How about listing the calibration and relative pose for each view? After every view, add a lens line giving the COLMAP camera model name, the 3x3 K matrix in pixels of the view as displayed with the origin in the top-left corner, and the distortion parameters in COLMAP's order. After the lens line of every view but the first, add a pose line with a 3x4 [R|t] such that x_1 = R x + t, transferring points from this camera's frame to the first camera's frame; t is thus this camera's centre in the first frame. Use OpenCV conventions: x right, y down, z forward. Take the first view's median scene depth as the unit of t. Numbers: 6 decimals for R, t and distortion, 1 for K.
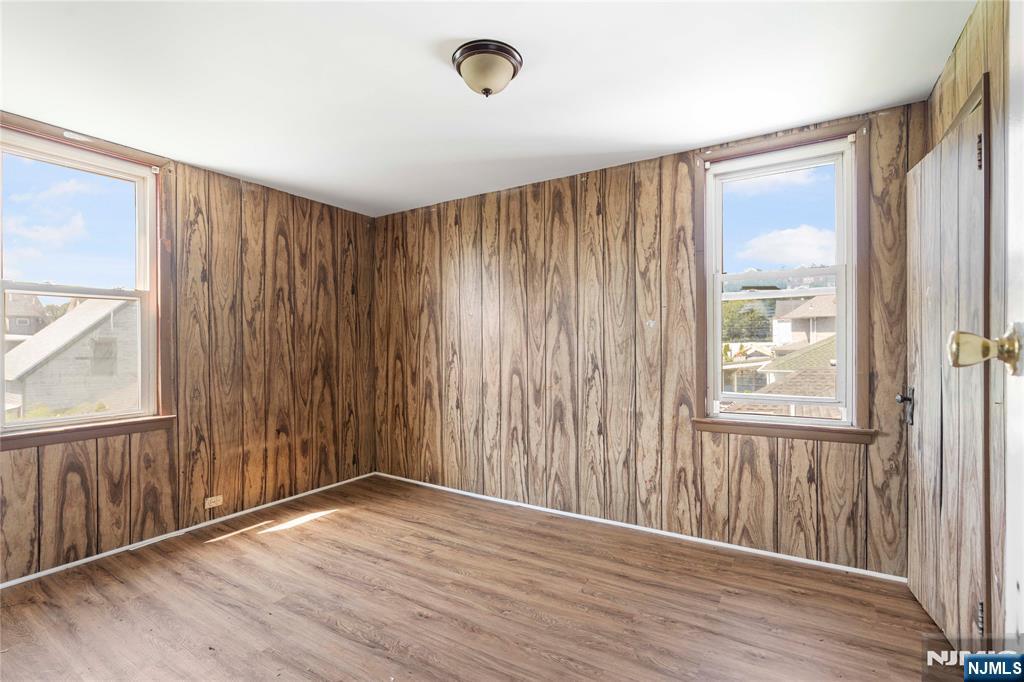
lens RADIAL K [[470.8, 0, 511.1], [0, 470.8, 342.5], [0, 0, 1]] dist [-0.005516, 0.000265]
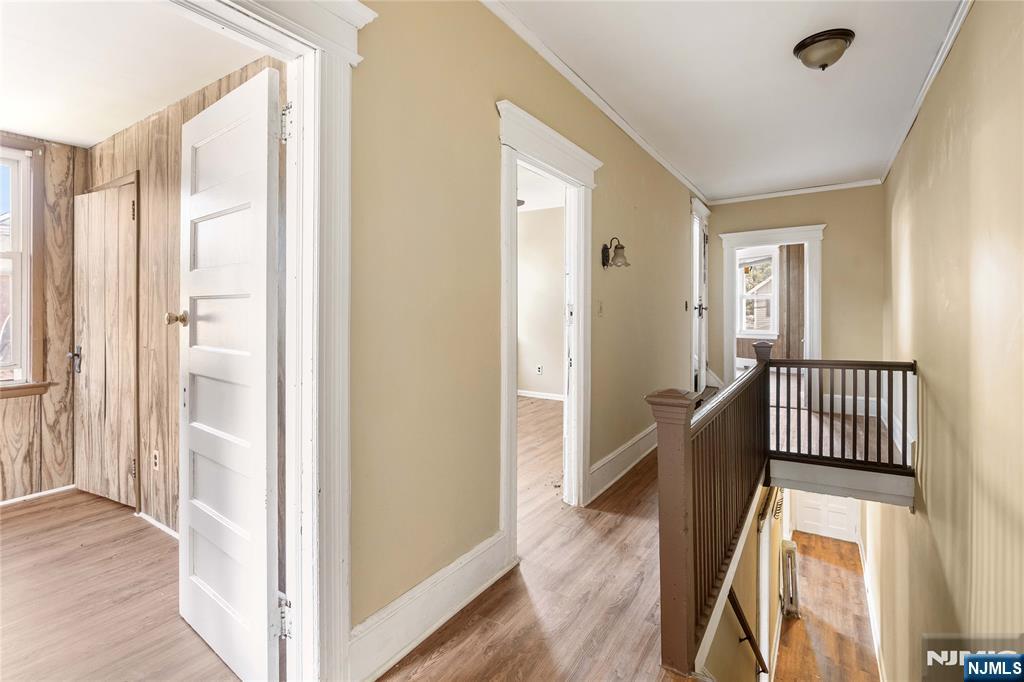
lens RADIAL K [[470.8, 0, 508.3], [0, 470.8, 310.4], [0, 0, 1]] dist [-0.005516, 0.000265]
pose [[0.020540, 0.003147, 0.999784, -0.518499], [0.003859, 0.999987, -0.003227, -0.005408], [-0.999782, 0.003925, 0.020528, -0.323037]]
